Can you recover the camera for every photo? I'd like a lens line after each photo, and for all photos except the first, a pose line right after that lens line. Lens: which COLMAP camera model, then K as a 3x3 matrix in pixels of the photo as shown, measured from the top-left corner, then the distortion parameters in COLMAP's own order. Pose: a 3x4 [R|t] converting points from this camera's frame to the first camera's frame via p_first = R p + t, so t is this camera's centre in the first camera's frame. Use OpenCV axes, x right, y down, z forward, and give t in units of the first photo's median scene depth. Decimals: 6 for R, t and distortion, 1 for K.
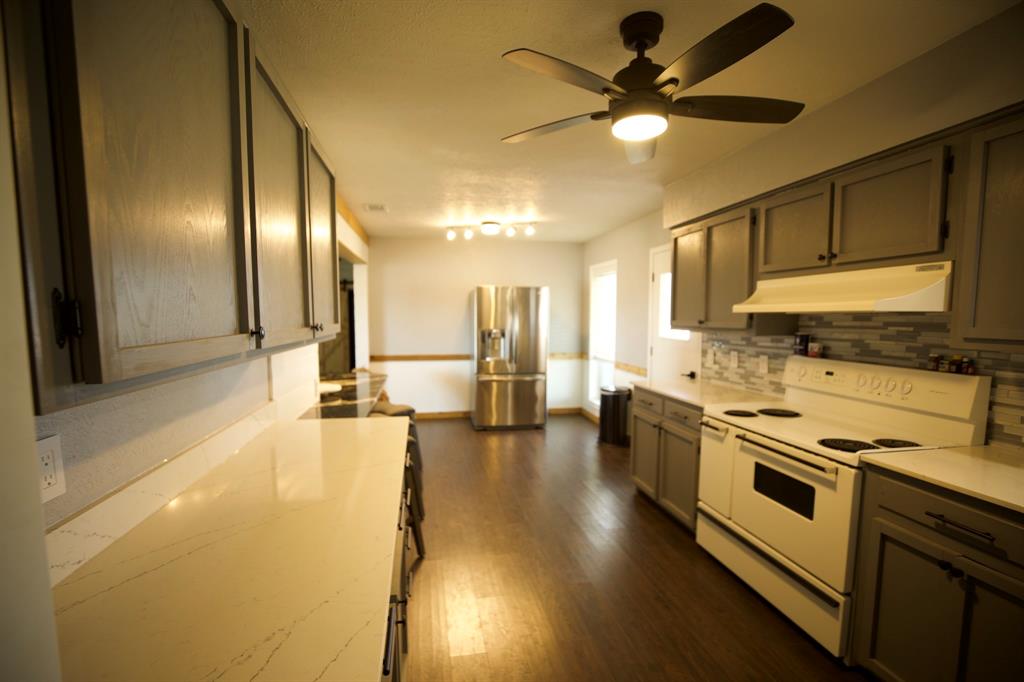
lens RADIAL K [[467.9, 0, 513.2], [0, 467.9, 352.7], [0, 0, 1]] dist [-0.003098, -0.000325]
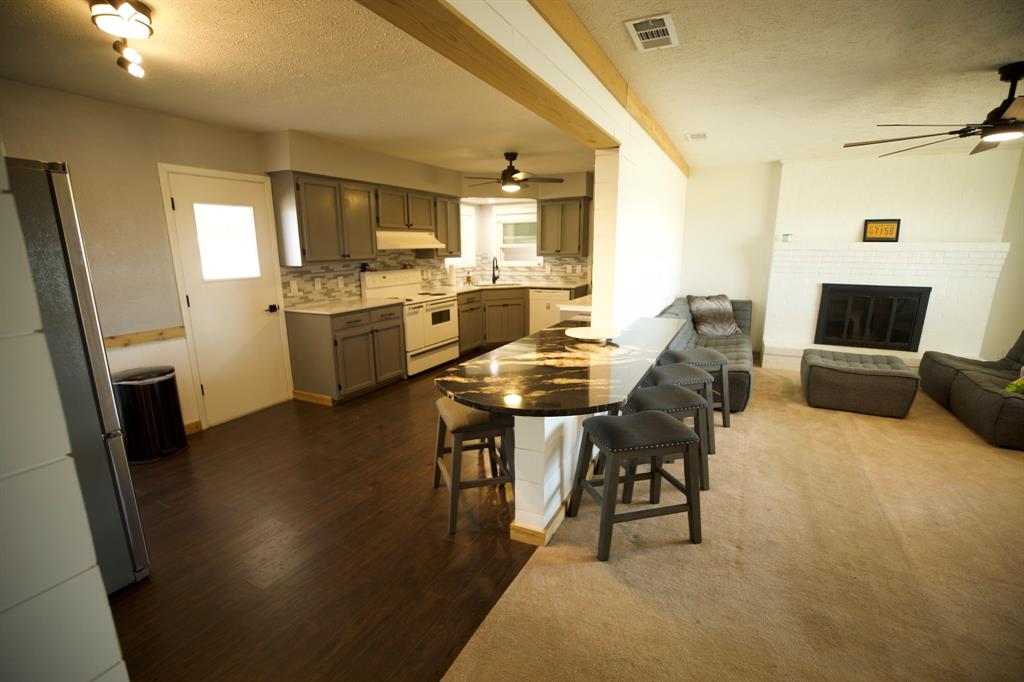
lens RADIAL K [[467.9, 0, 513.2], [0, 467.9, 352.7], [0, 0, 1]] dist [-0.003098, -0.000325]
pose [[-0.791007, -0.133010, 0.597173, -0.884502], [0.056327, 0.956103, 0.287565, -0.164483], [-0.609208, 0.261103, -0.748793, 1.823744]]
